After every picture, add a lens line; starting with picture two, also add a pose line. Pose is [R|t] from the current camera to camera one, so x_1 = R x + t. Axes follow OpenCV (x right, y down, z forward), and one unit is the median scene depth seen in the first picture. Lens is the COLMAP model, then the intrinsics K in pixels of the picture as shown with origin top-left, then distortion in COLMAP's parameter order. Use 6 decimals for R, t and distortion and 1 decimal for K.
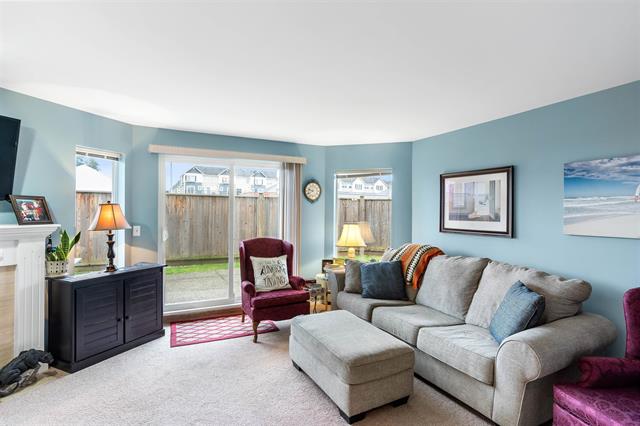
lens RADIAL K [[331.7, 0, 320.0], [0, 331.7, 213.0], [0, 0, 1]] dist [-0.000719, -0.000039]
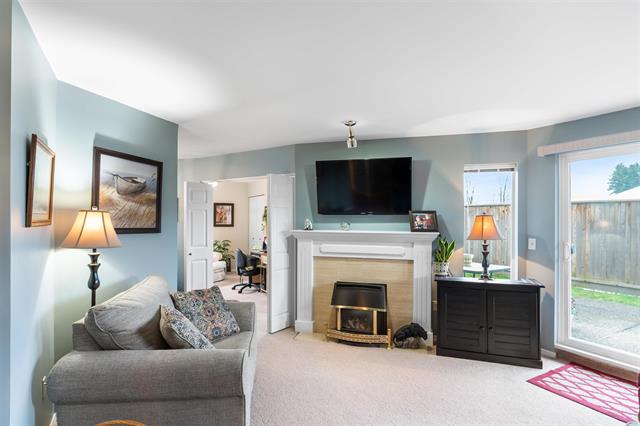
lens RADIAL K [[331.7, 0, 320.0], [0, 331.7, 213.0], [0, 0, 1]] dist [-0.000719, -0.000039]
pose [[0.071715, -0.027875, -0.997036, 0.342115], [-0.008475, 0.999556, -0.028555, -0.000104], [0.997389, 0.010498, 0.071447, 0.365897]]
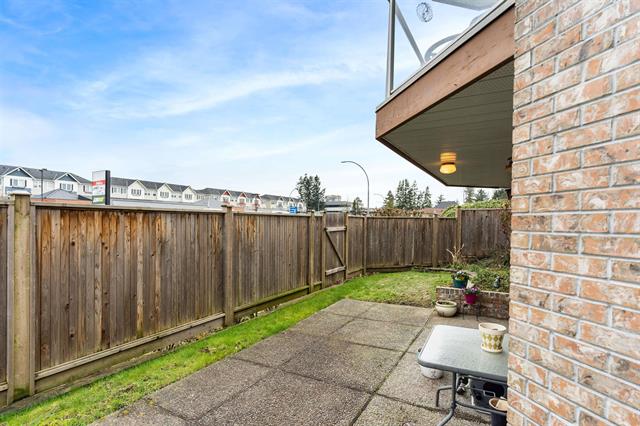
lens RADIAL K [[333.5, 0, 319.4], [0, 333.5, 225.5], [0, 0, 1]] dist [-0.001659, -0.000257]
pose [[0.824550, -0.013887, 0.565619, -1.509384], [0.009114, 0.999895, 0.011262, -0.078845], [-0.565716, -0.004131, 0.824590, 0.700503]]
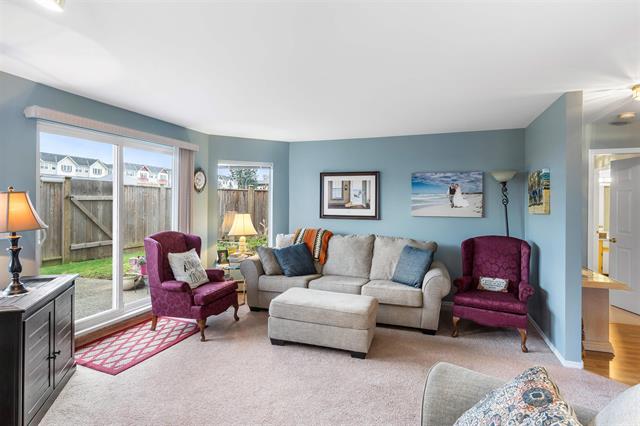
lens RADIAL K [[341.9, 0, 319.4], [0, 341.9, 203.3], [0, 0, 1]] dist [-0.002821, -0.000445]
pose [[0.716176, -0.003400, 0.697911, -0.603834], [0.000238, 0.999989, 0.004628, -0.005573], [-0.697919, -0.003148, 0.716169, 0.075002]]
